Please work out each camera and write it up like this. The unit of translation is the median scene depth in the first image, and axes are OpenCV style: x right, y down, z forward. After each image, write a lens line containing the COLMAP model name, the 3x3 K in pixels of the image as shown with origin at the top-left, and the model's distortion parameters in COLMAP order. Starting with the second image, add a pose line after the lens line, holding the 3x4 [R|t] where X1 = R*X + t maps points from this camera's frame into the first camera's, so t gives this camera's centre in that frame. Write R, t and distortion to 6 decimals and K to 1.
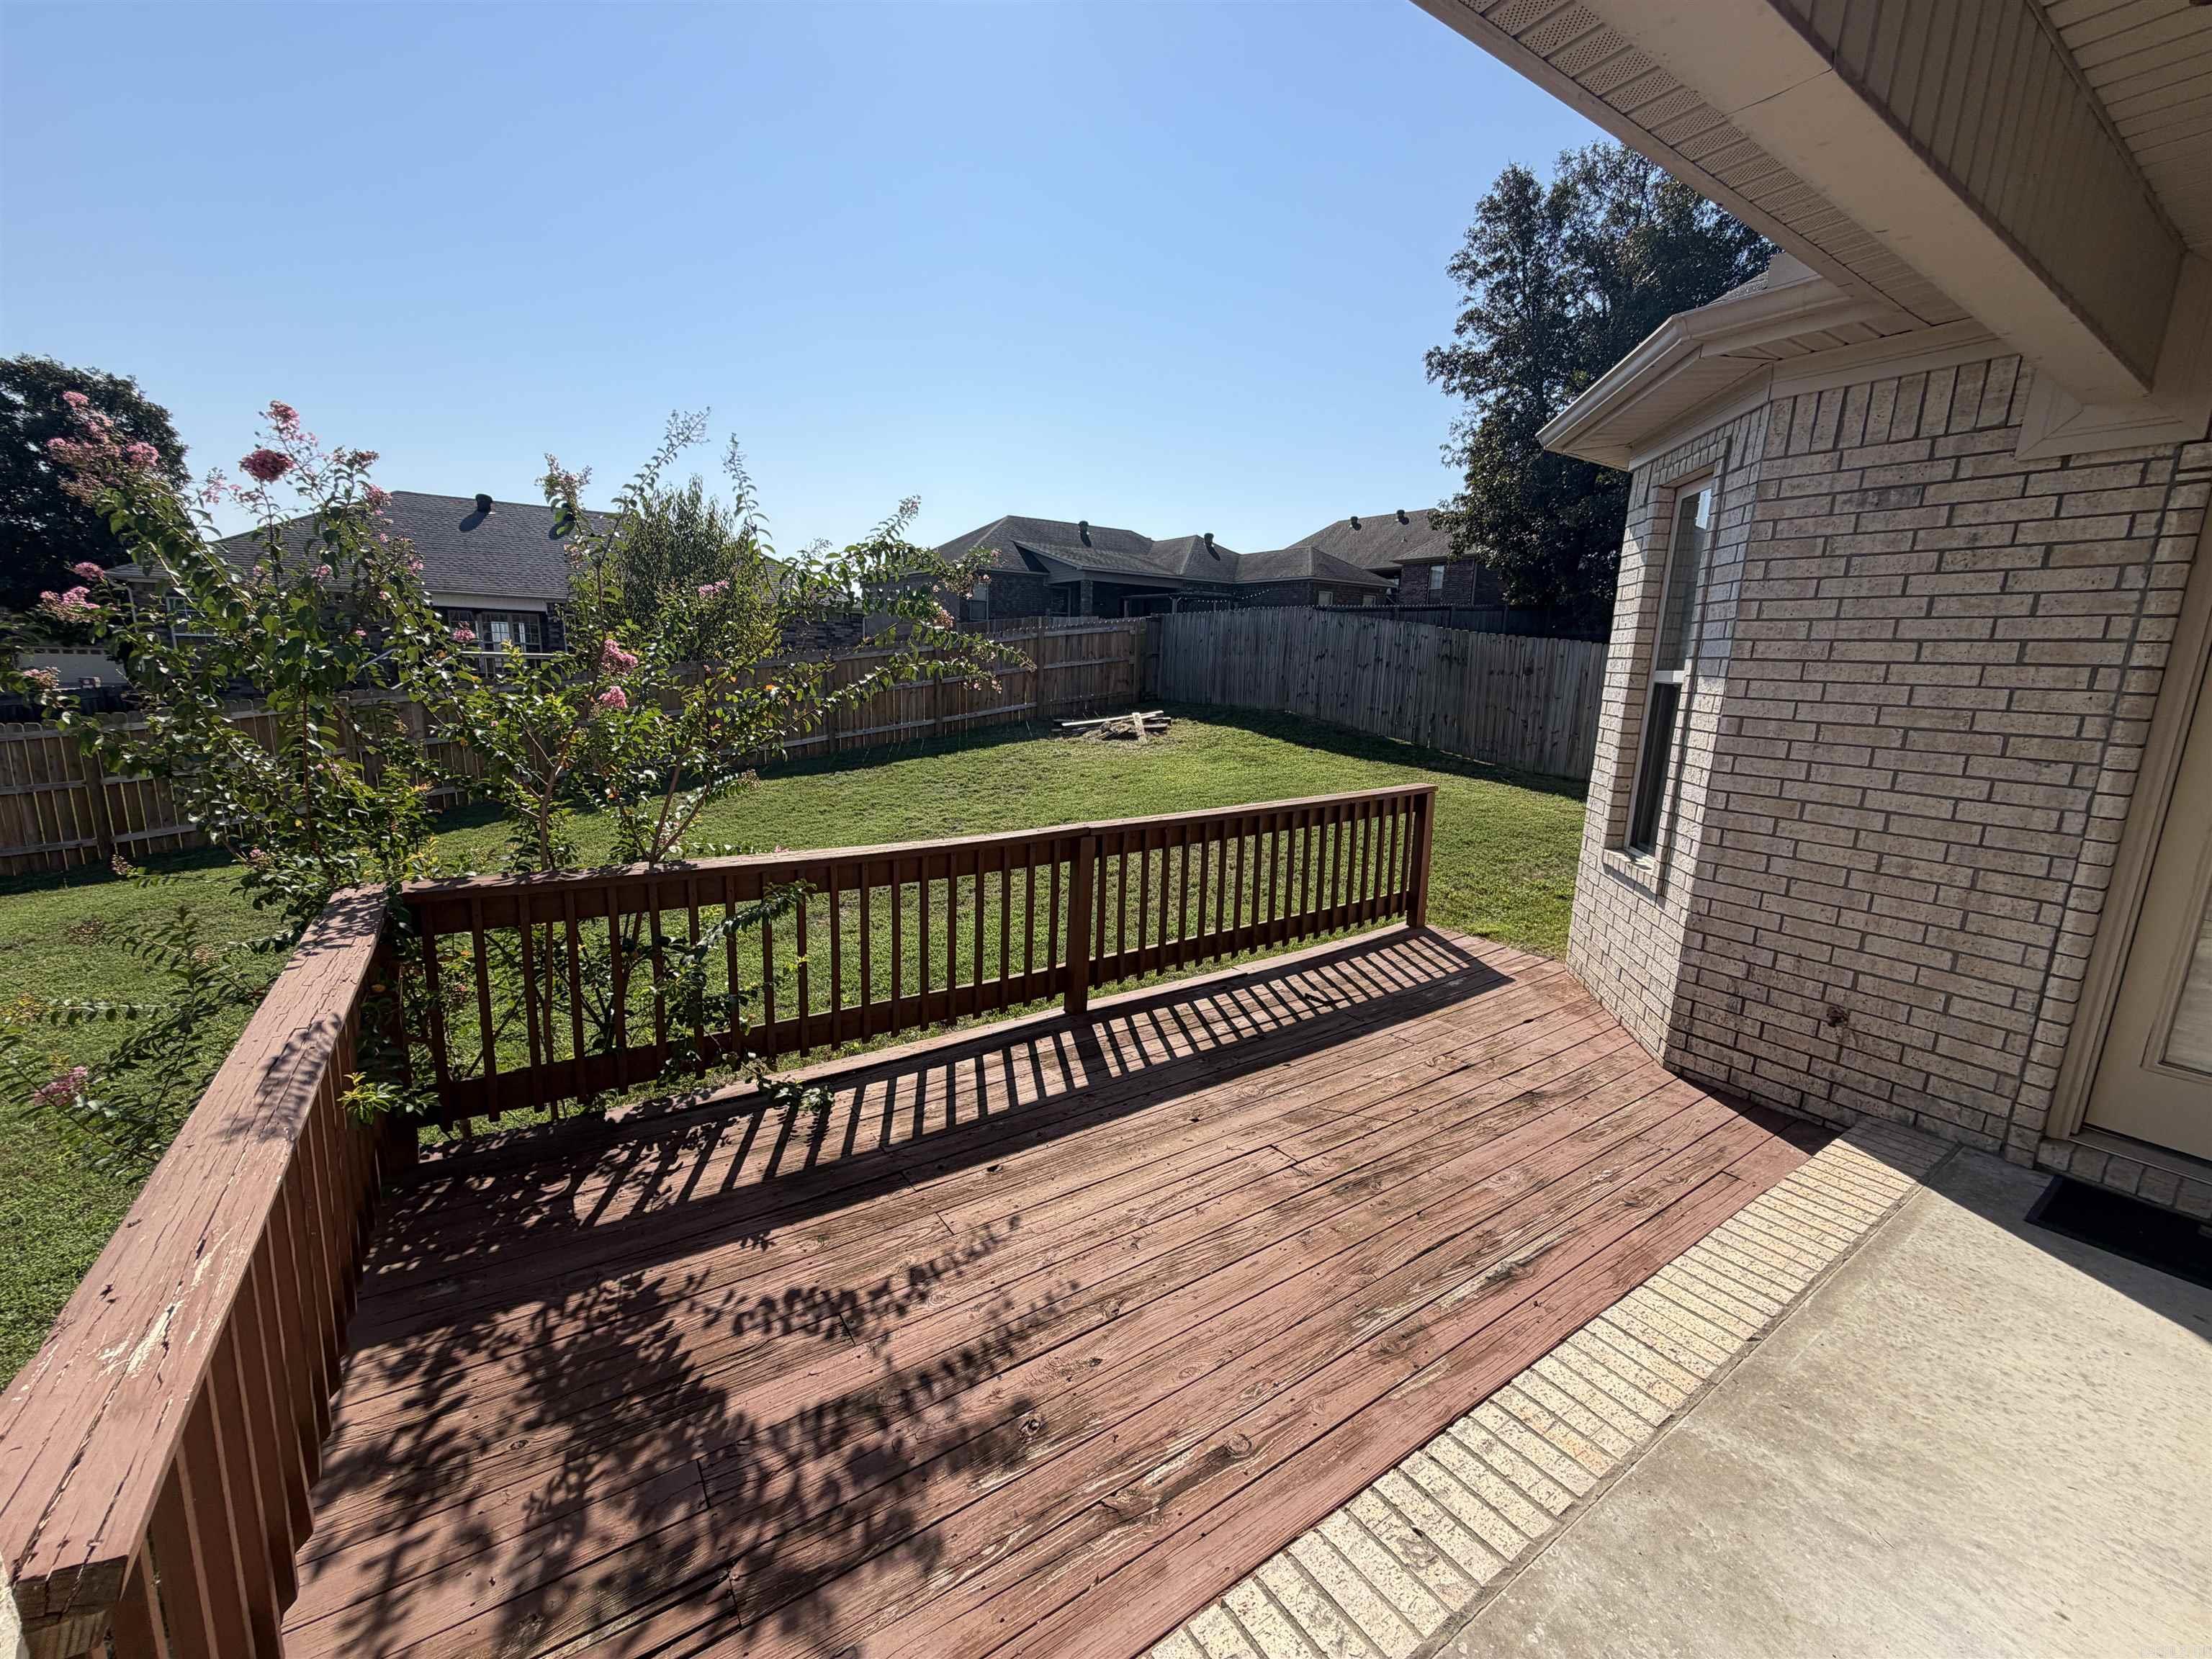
lens RADIAL K [[894.1, 0, 1113.2], [0, 894.1, 824.2], [0, 0, 1]] dist [-0.000402, 0.001027]
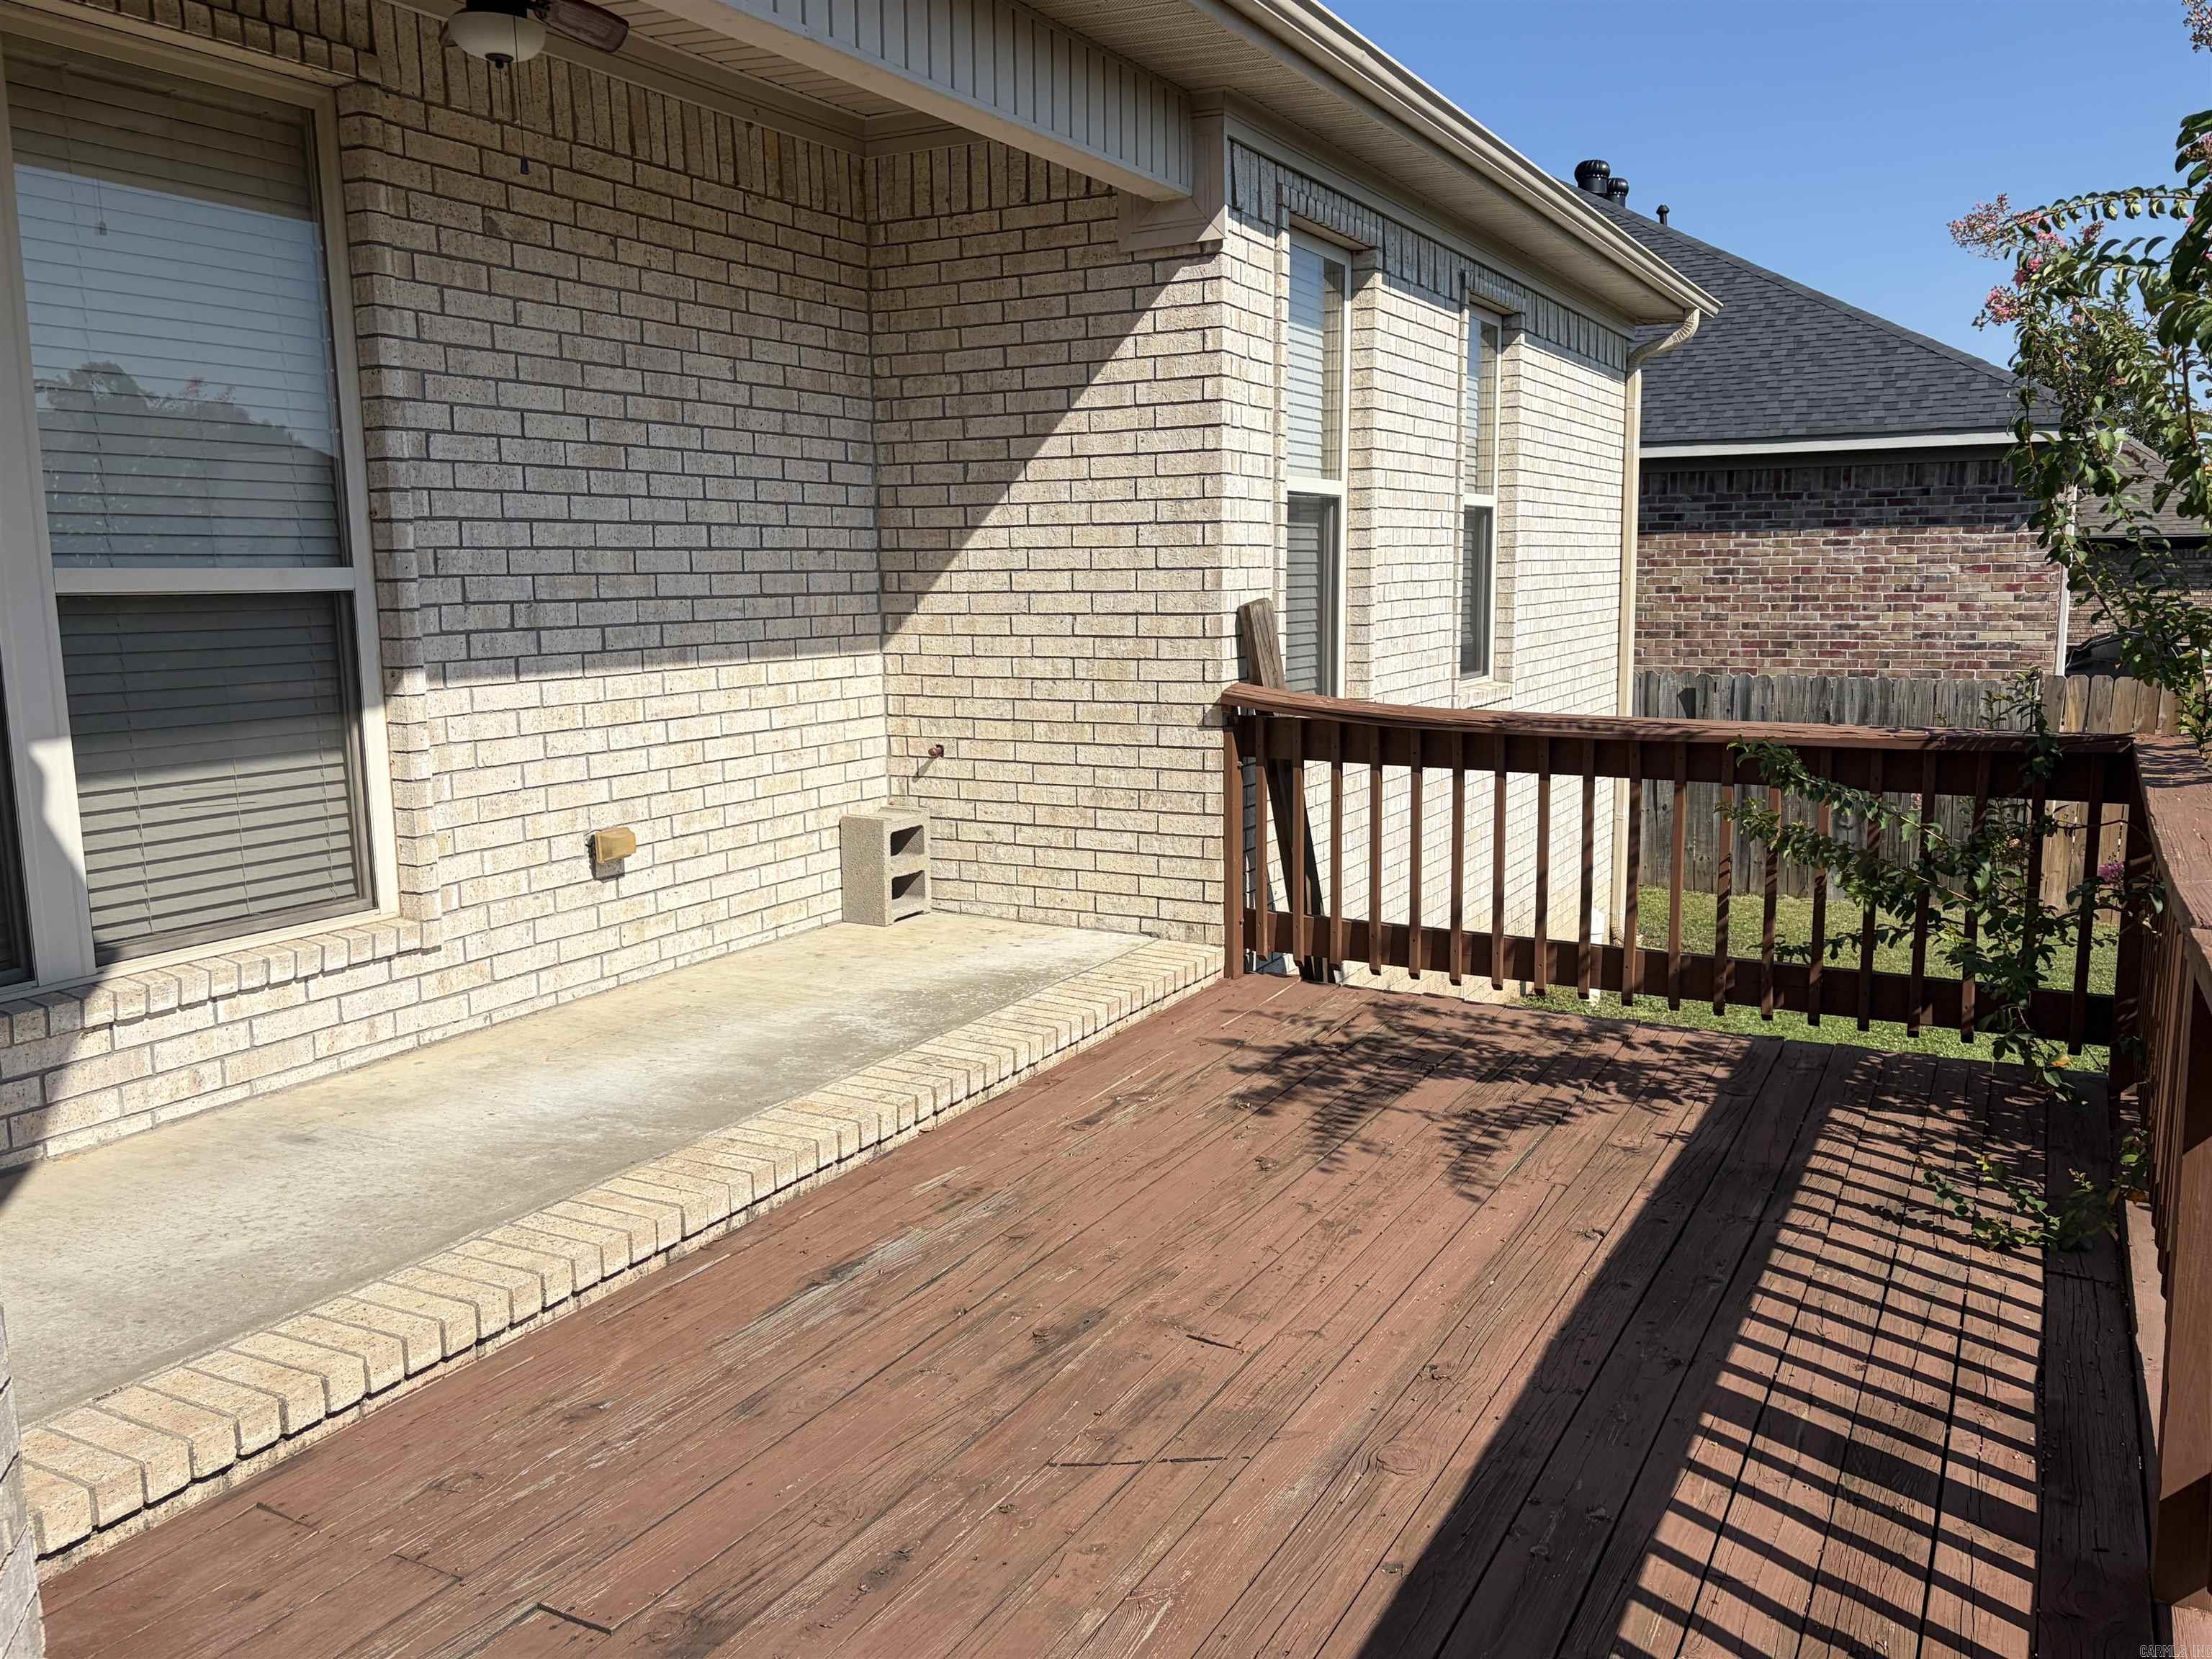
lens RADIAL K [[1761.2, 0, 1099.5], [0, 1761.2, 852.2], [0, 0, 1]] dist [0.046674, -0.015266]
pose [[-0.888125, 0.052573, -0.456586, 0.553582], [-0.100734, 0.947015, 0.304984, -0.161217], [0.448427, 0.316858, -0.835772, 1.365889]]
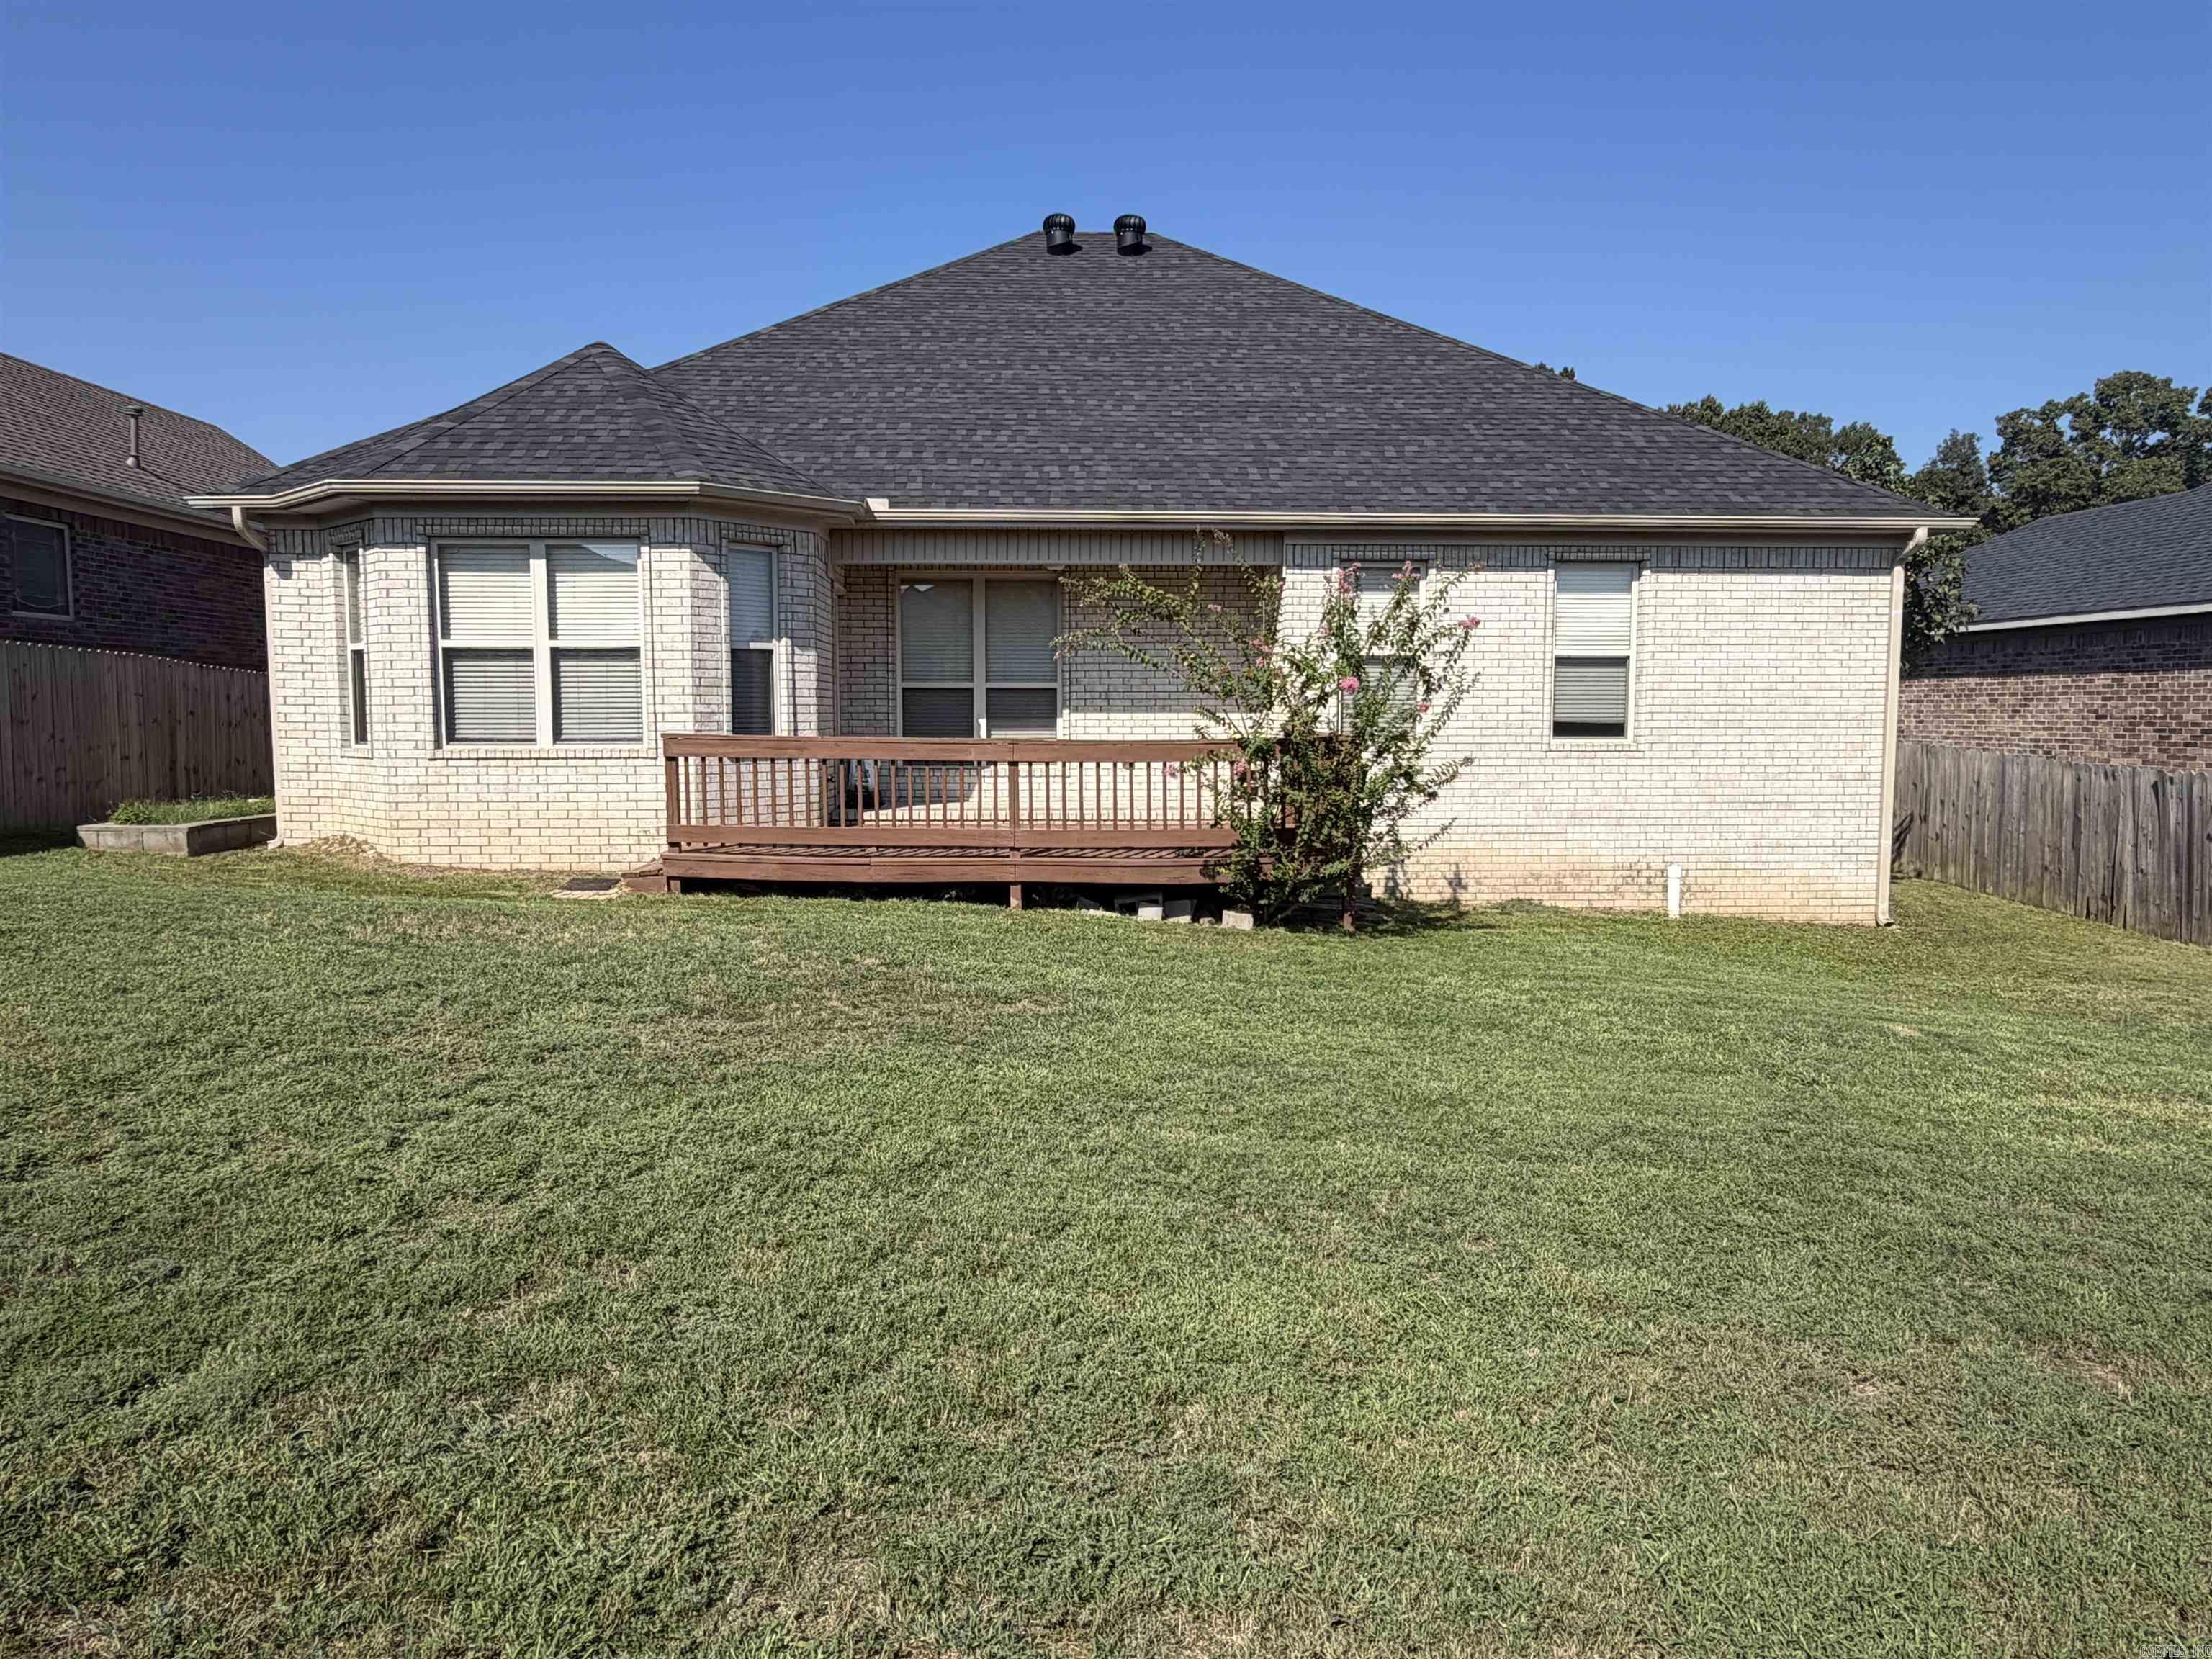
lens RADIAL K [[1453.8, 0, 1107.4], [0, 1453.8, 830.2], [0, 0, 1]] dist [0.000146, 0.000765]
pose [[-0.844181, -0.074781, 0.530817, -1.753255], [0.073483, 0.964731, 0.252774, -0.535087], [-0.530998, 0.252393, -0.808912, 3.322425]]
